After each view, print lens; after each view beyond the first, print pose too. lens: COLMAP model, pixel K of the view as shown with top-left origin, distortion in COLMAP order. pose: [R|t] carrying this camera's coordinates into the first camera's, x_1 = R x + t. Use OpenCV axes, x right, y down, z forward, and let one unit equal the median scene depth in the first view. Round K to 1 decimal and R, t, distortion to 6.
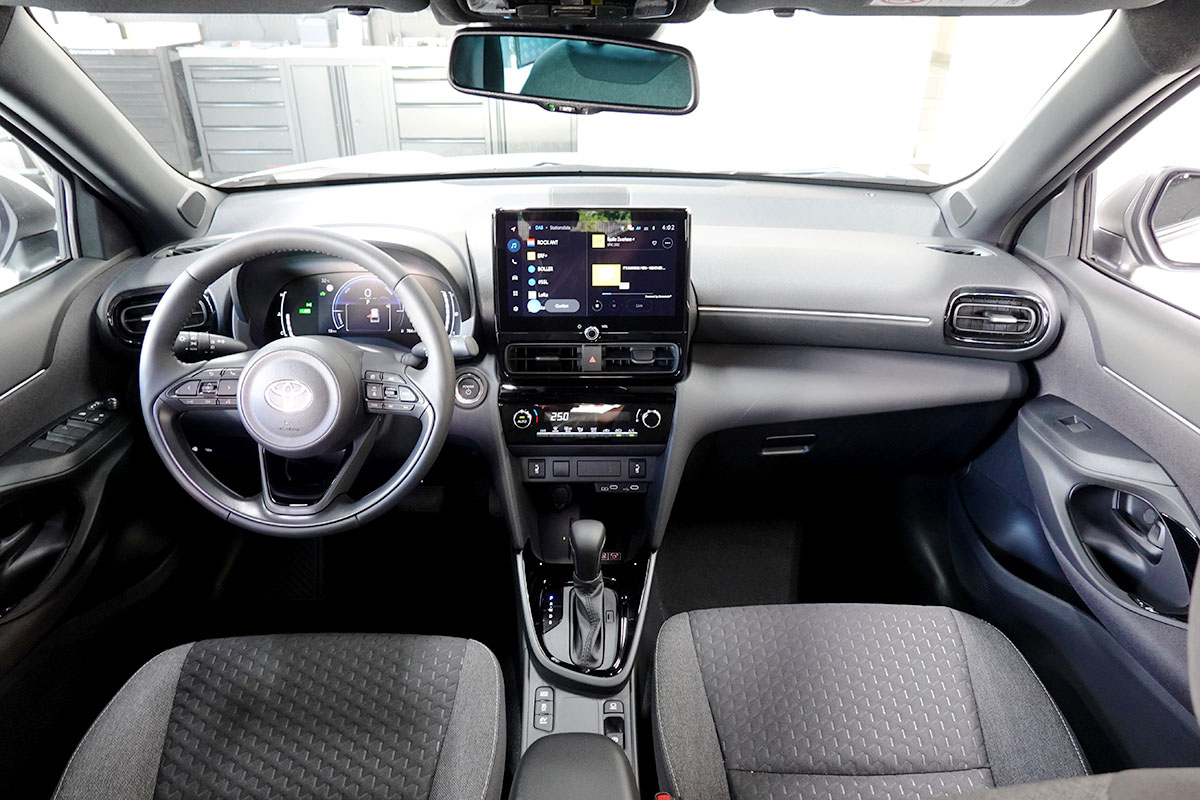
lens RADIAL K [[778.8, 0, 600.0], [0, 778.8, 400.0], [0, 0, 1]] dist [0.001593, 0.000836]
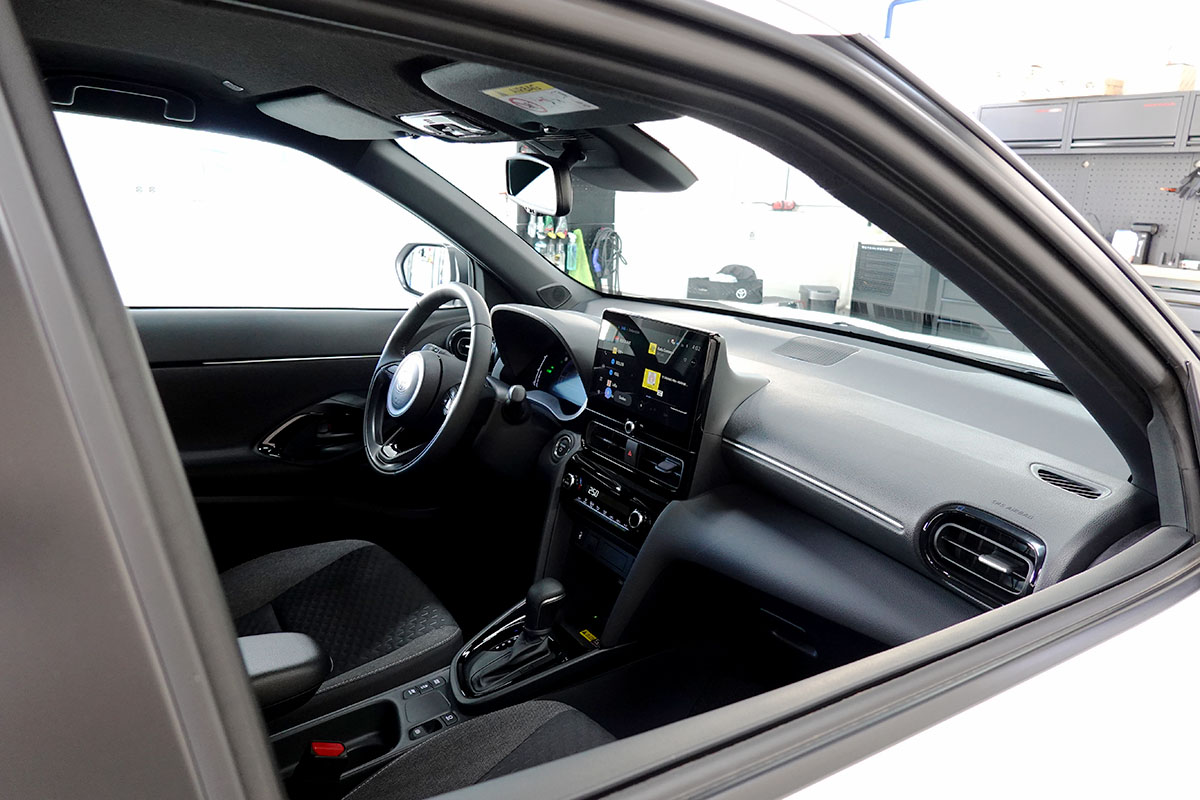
lens RADIAL K [[778.8, 0, 600.0], [0, 778.8, 400.0], [0, 0, 1]] dist [0.001593, 0.000836]
pose [[0.566841, 0.231293, -0.790693, 0.837429], [-0.419725, 0.906953, -0.035595, -0.064546], [0.708888, 0.352050, 0.611177, 0.283830]]
